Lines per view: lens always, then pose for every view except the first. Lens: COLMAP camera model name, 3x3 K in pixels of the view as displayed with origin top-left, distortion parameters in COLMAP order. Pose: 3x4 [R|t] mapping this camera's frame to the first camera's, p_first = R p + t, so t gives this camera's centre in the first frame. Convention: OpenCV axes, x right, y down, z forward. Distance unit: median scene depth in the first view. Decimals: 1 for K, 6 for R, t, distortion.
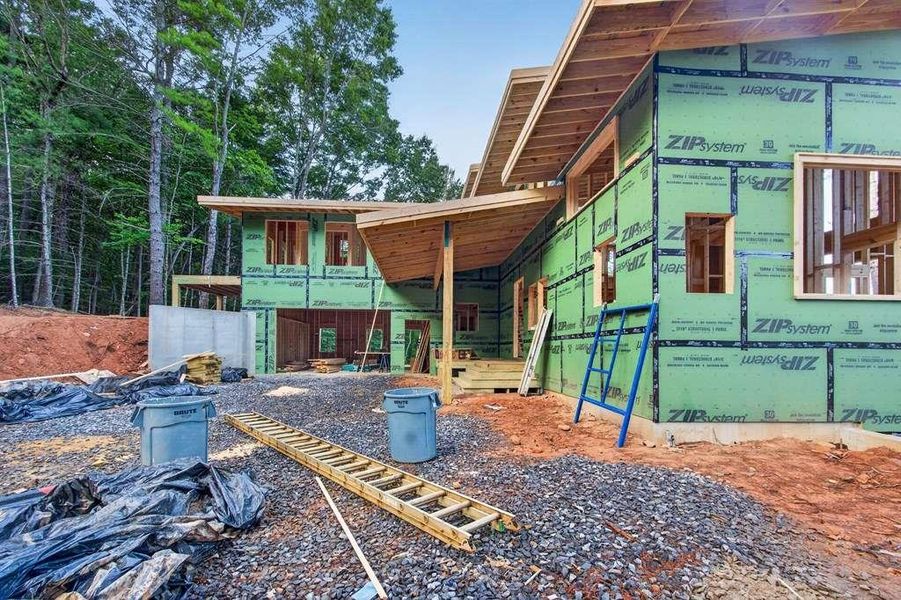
lens RADIAL K [[430.6, 0, 450.7], [0, 430.6, 343.9], [0, 0, 1]] dist [-0.000463, 0.000167]
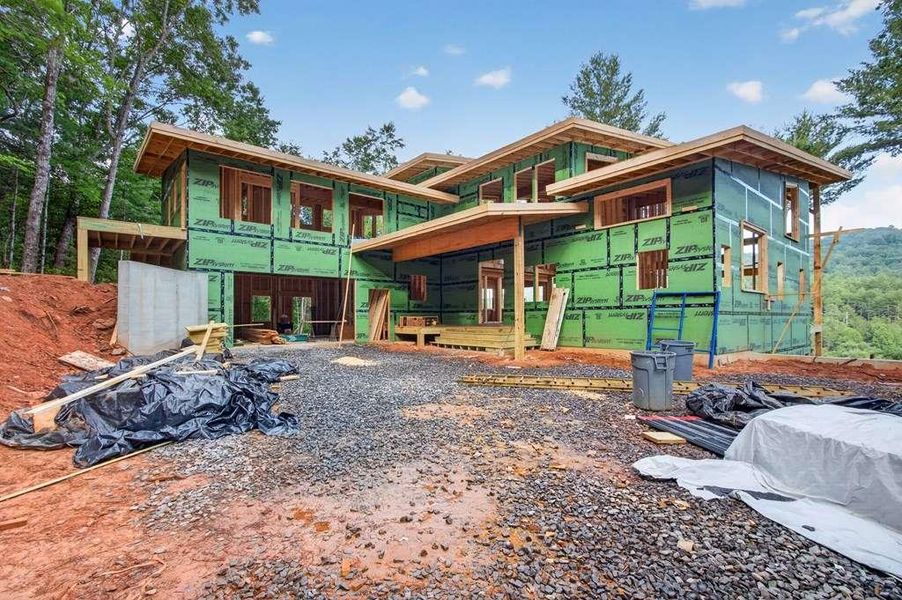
lens RADIAL K [[416.5, 0, 454.4], [0, 416.5, 307.3], [0, 0, 1]] dist [0.000509, 0.000530]
pose [[0.808747, 0.005652, 0.588130, -0.810540], [-0.000446, 0.999959, -0.008996, -0.004981], [-0.588157, 0.007014, 0.808717, 0.113549]]
